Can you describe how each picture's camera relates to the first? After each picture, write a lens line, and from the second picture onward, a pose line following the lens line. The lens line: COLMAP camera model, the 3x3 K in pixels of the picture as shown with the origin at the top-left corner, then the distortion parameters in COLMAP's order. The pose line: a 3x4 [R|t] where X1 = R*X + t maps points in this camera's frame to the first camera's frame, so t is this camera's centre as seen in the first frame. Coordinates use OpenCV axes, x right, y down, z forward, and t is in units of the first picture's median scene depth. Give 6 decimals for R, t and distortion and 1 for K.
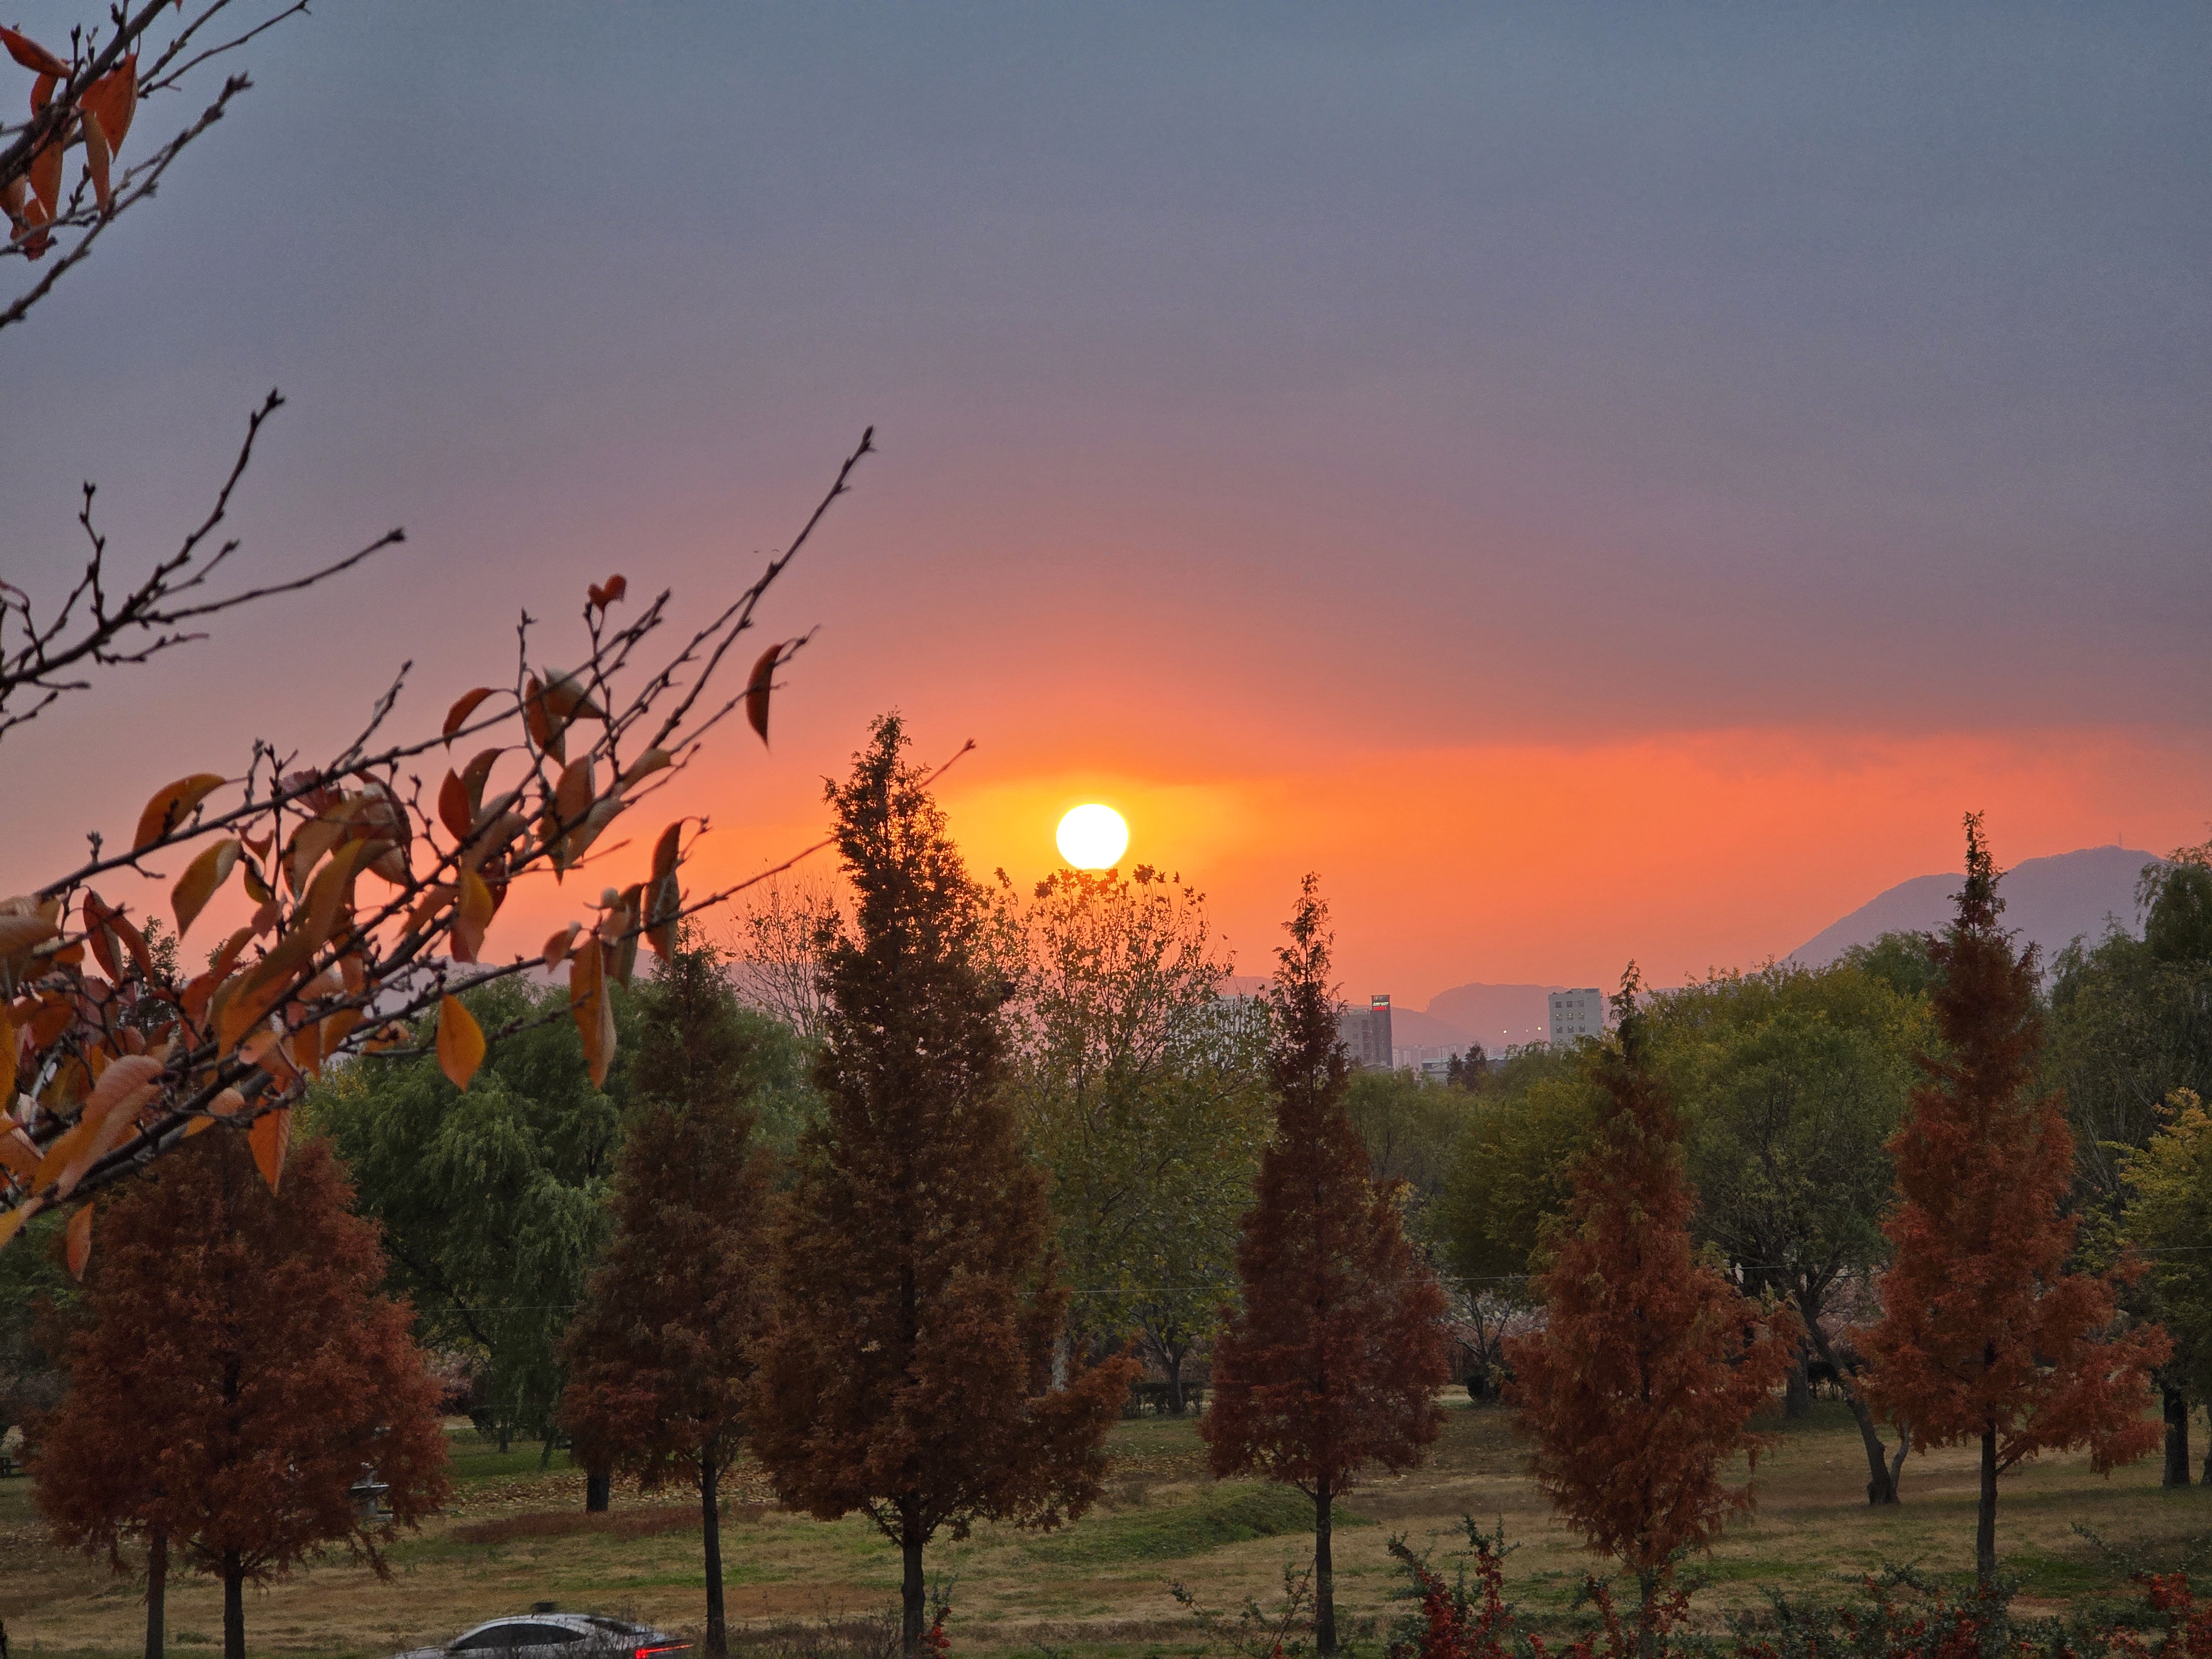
lens RADIAL K [[7359.2, 0, 1107.7], [0, 7359.2, 832.9], [0, 0, 1]] dist [-0.969593, 0.000000]
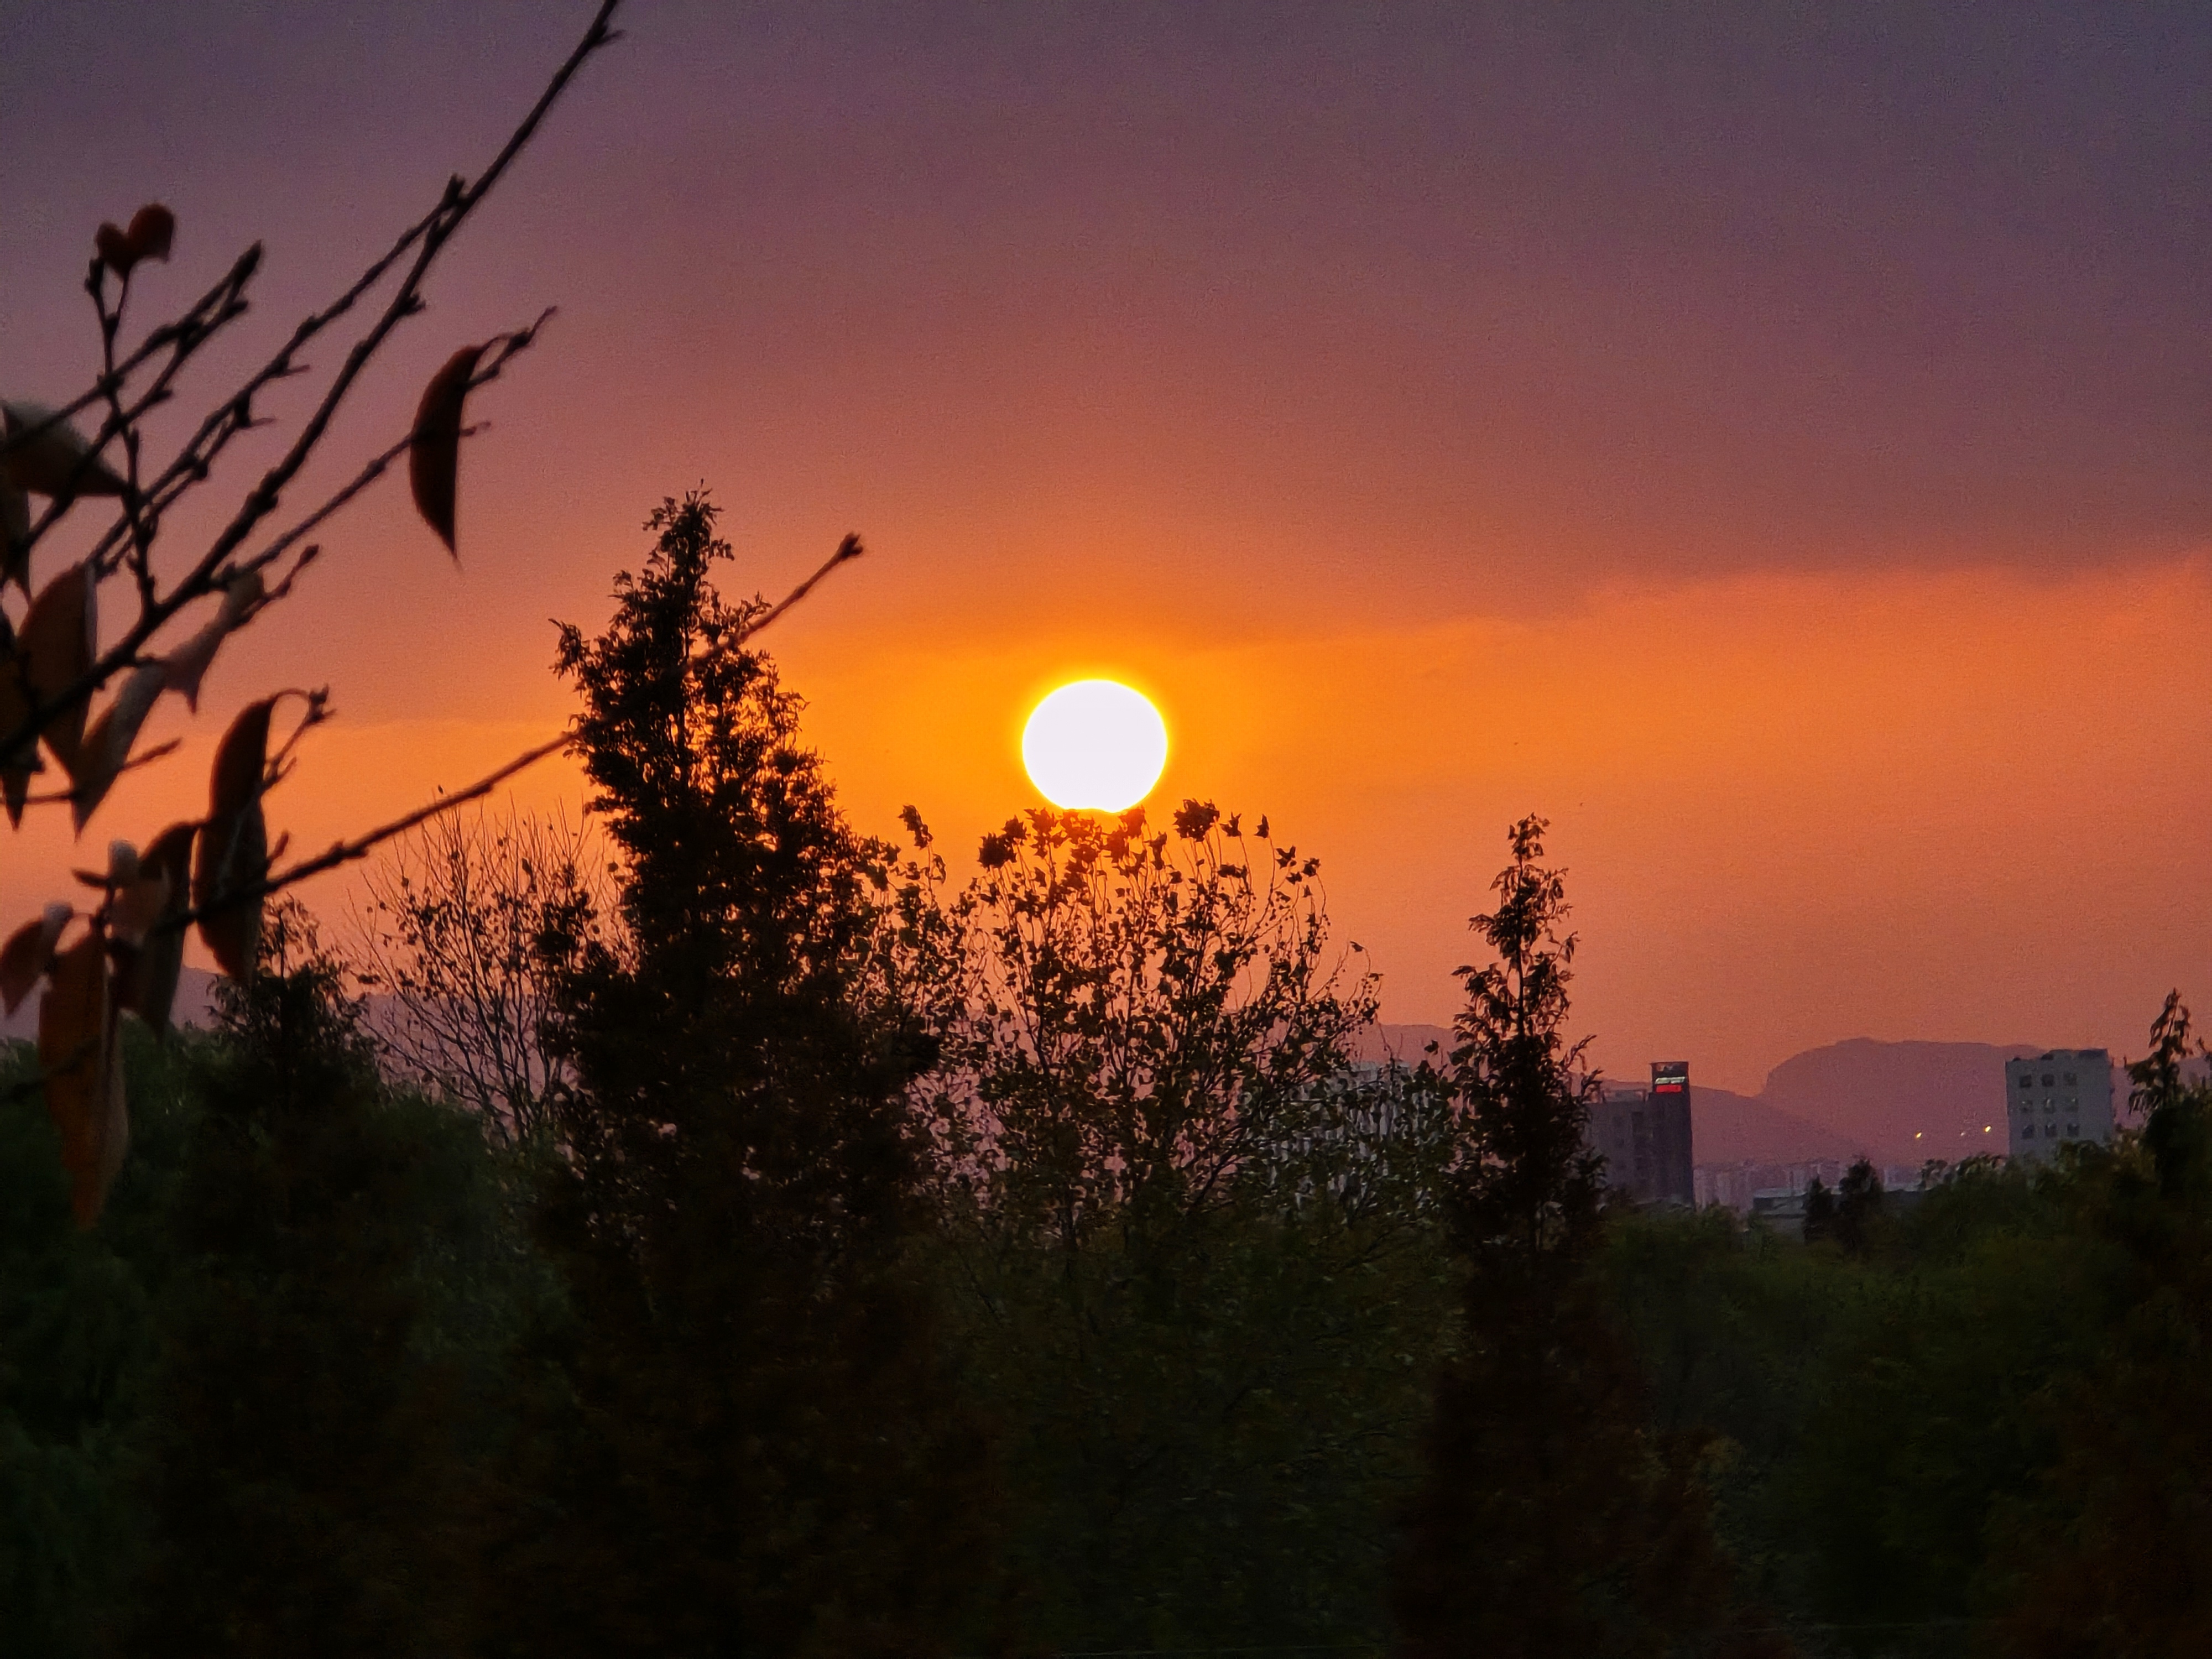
lens RADIAL K [[7359.2, 0, 1077.9], [0, 7359.2, 907.1], [0, 0, 1]] dist [-0.969593, 0.000000]
pose [[0.998690, 0.003951, 0.051022, -0.028818], [-0.003944, 0.999992, -0.000225, 0.011792], [-0.051022, 0.000023, 0.998698, 0.504579]]
